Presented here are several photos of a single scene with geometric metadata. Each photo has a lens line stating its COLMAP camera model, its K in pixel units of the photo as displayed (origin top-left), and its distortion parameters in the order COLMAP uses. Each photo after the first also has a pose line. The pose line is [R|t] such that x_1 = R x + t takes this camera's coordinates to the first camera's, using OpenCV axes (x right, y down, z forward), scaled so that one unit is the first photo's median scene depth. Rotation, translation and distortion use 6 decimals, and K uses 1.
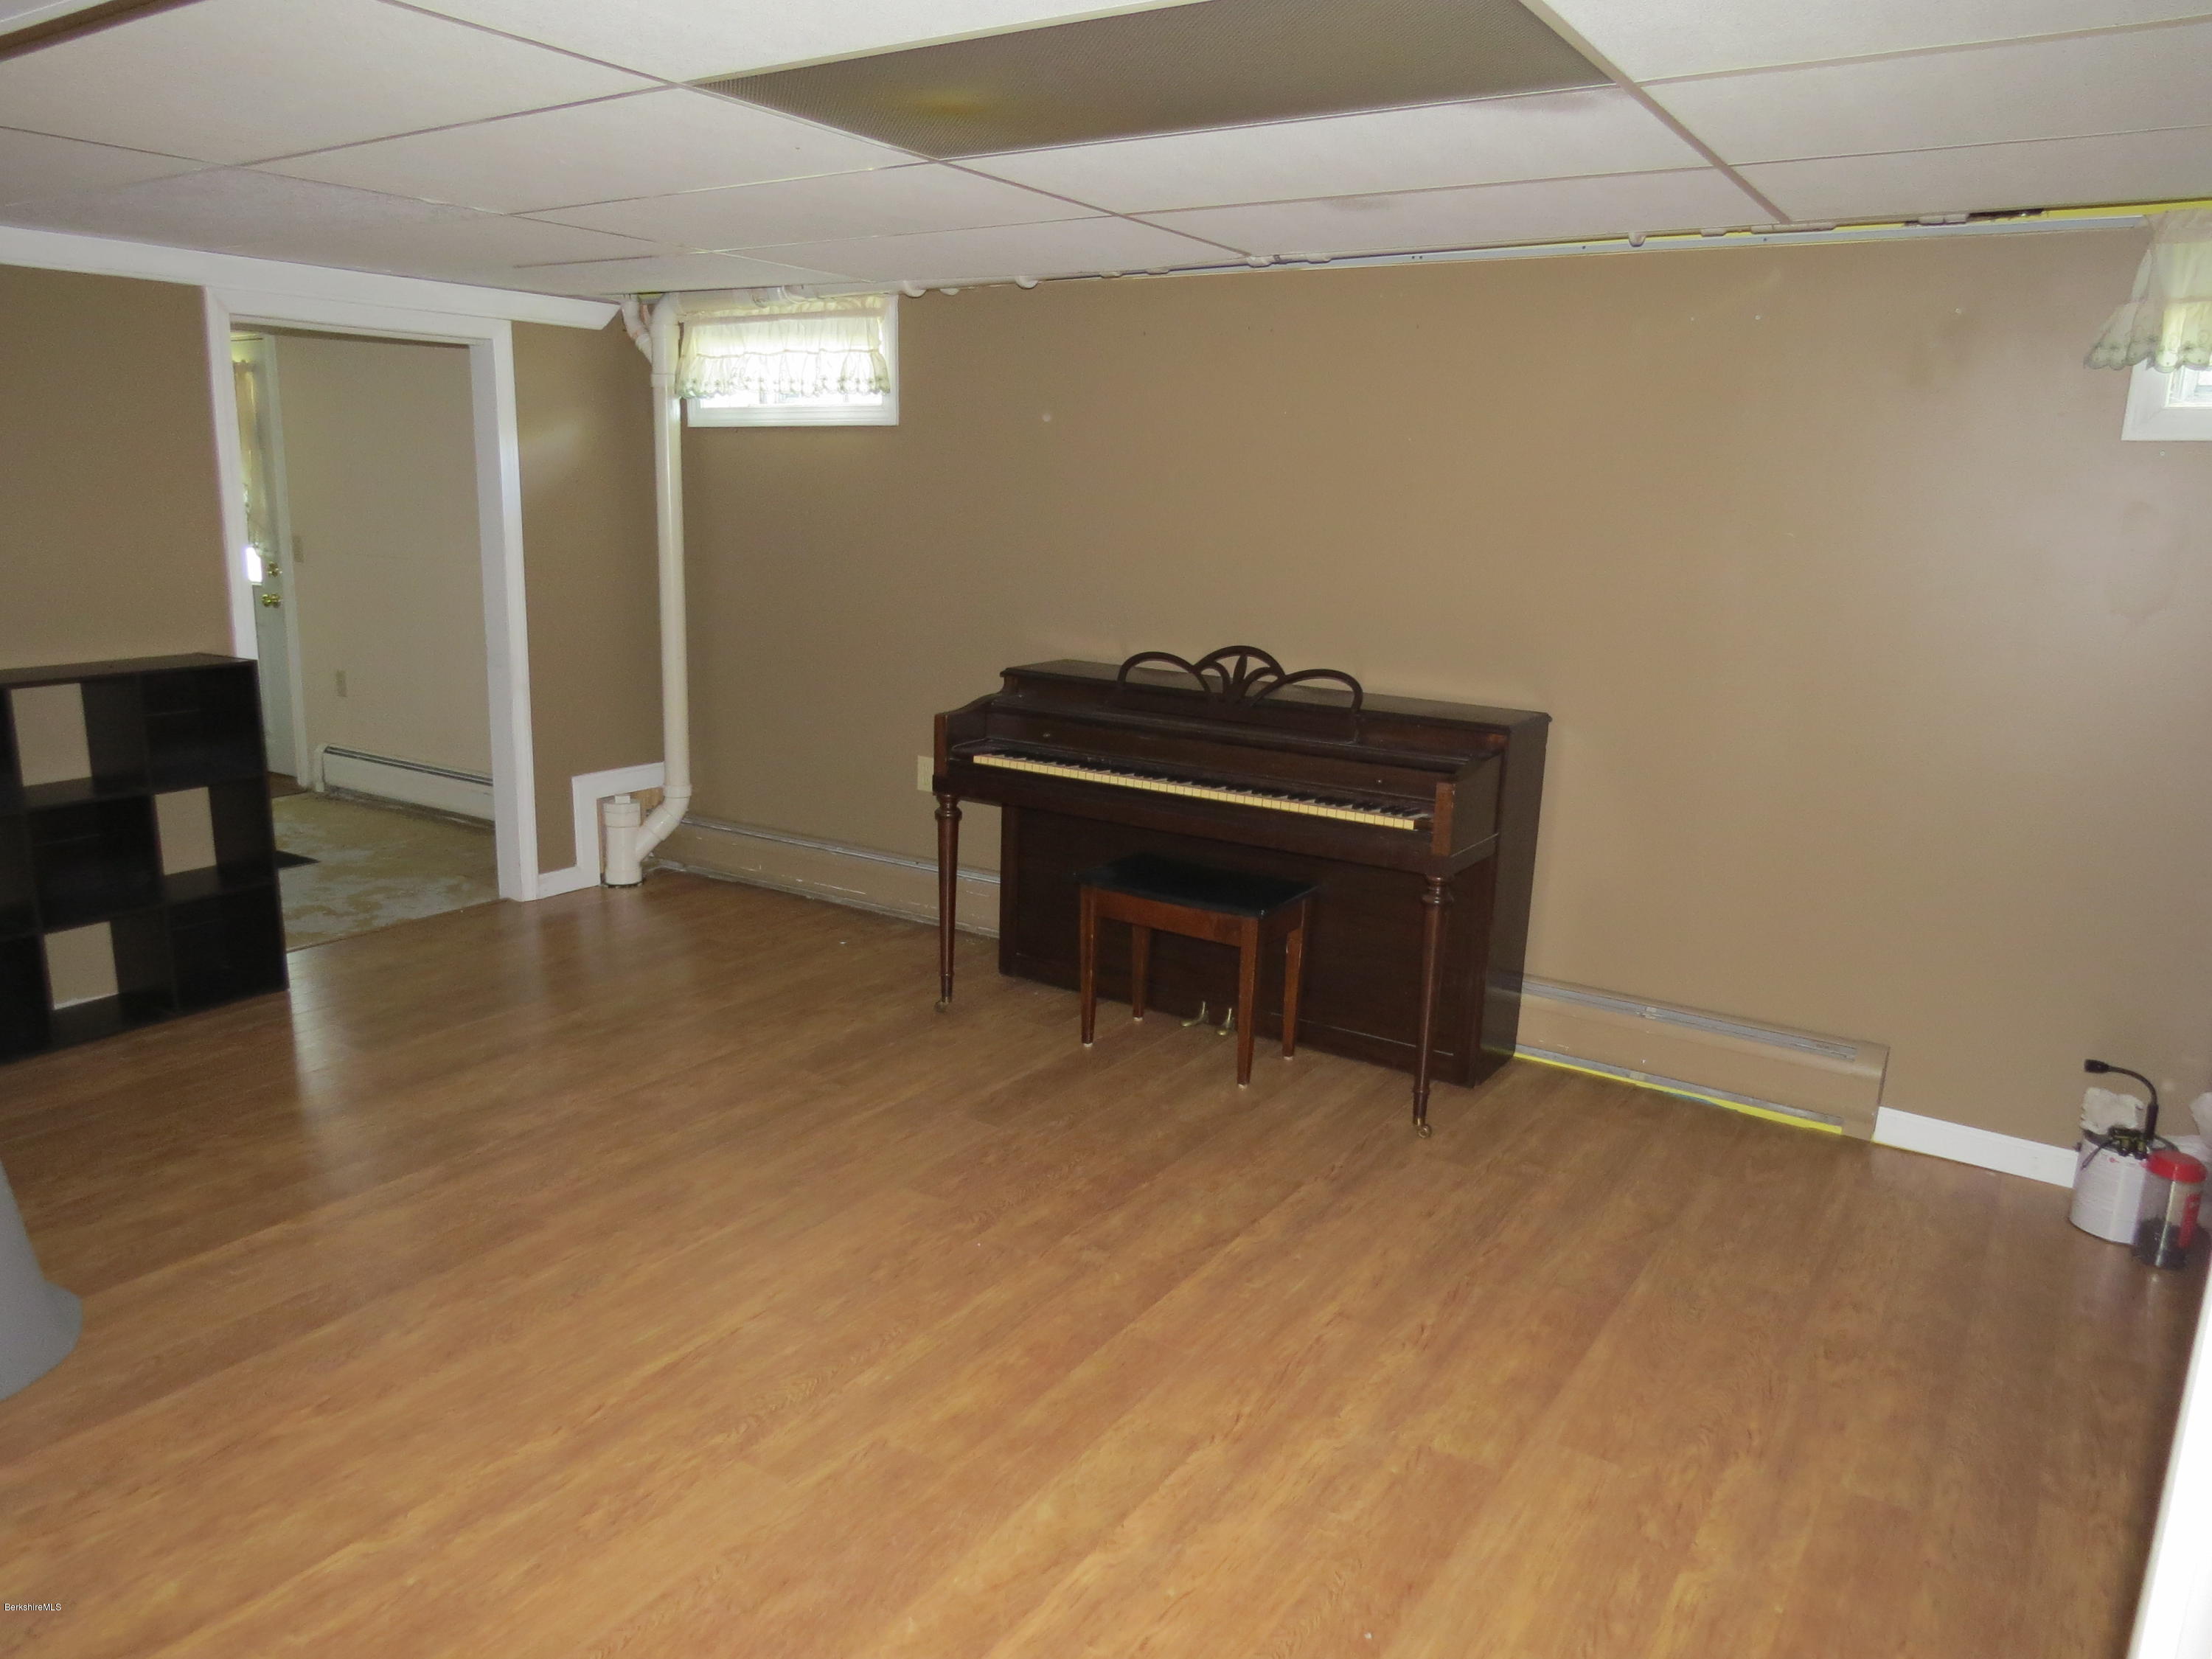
lens RADIAL K [[1566.1, 0, 1102.5], [0, 1566.1, 831.6], [0, 0, 1]] dist [-0.036512, 0.022203]
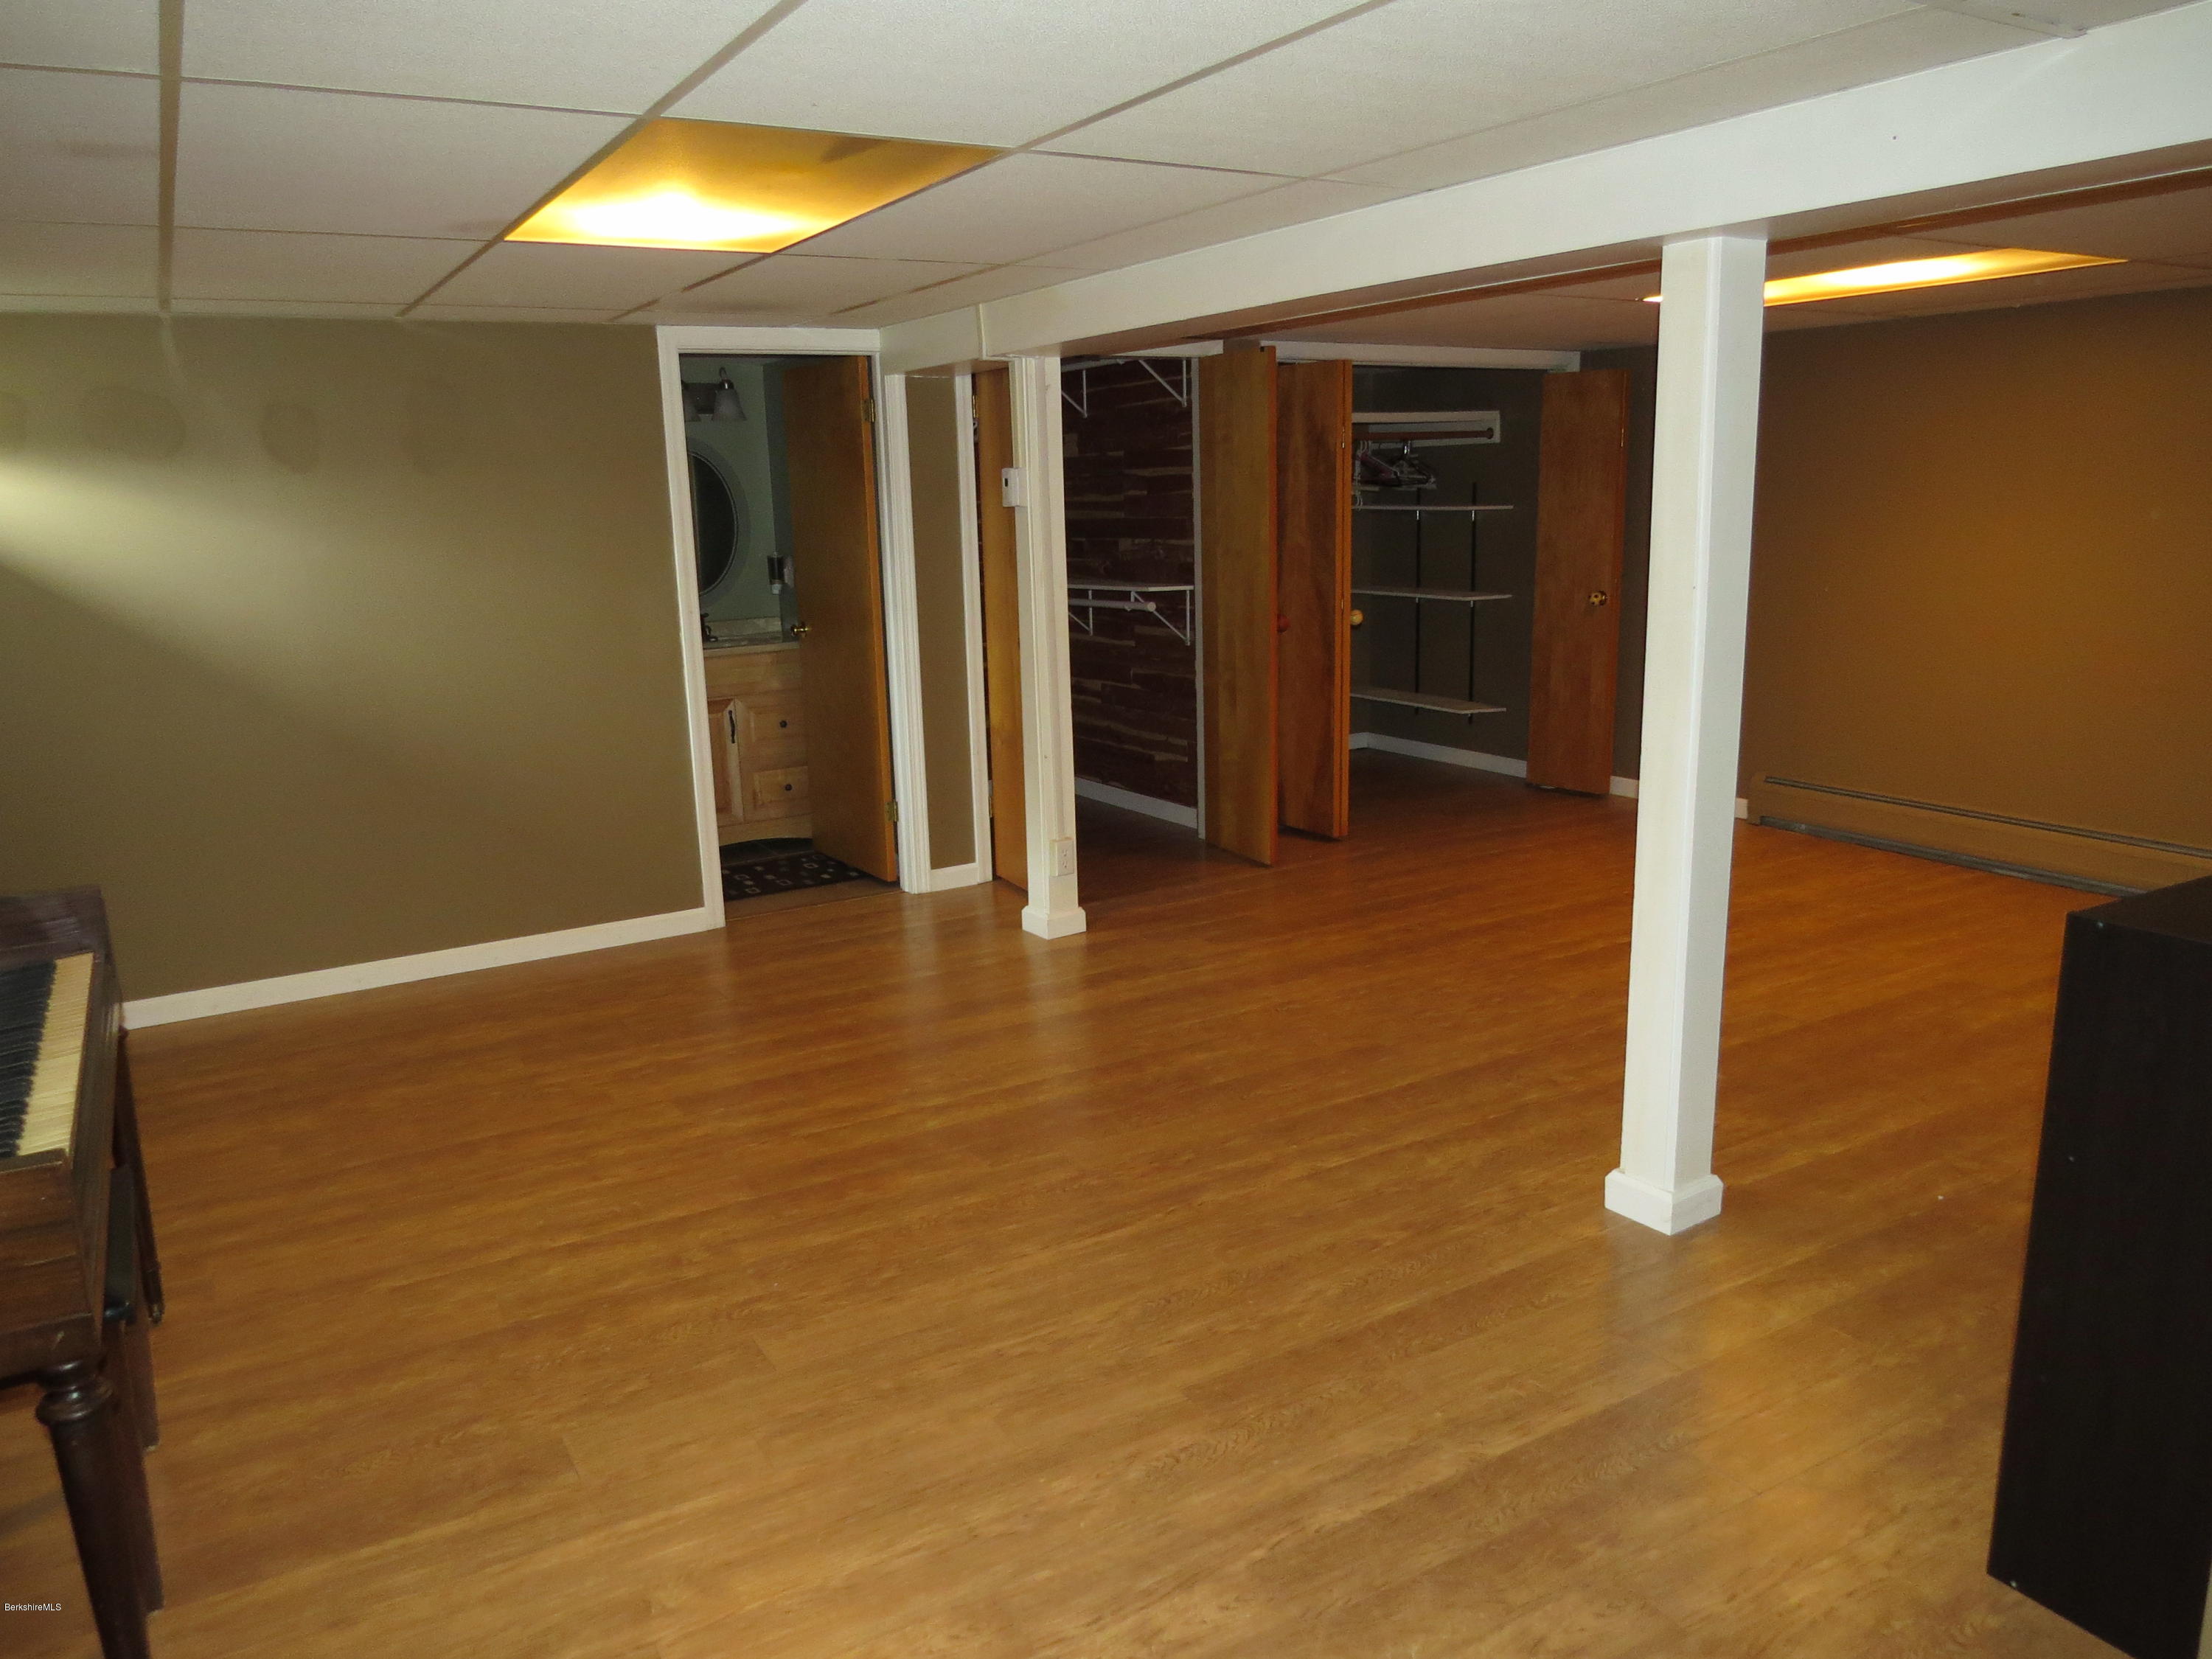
lens RADIAL K [[1566.1, 0, 1106.4], [0, 1566.1, 828.9], [0, 0, 1]] dist [-0.036512, 0.022203]
pose [[-0.897211, -0.099490, 0.430248, -0.758195], [0.096737, 0.906348, 0.411310, -0.433210], [-0.430876, 0.410653, -0.803561, 1.825147]]
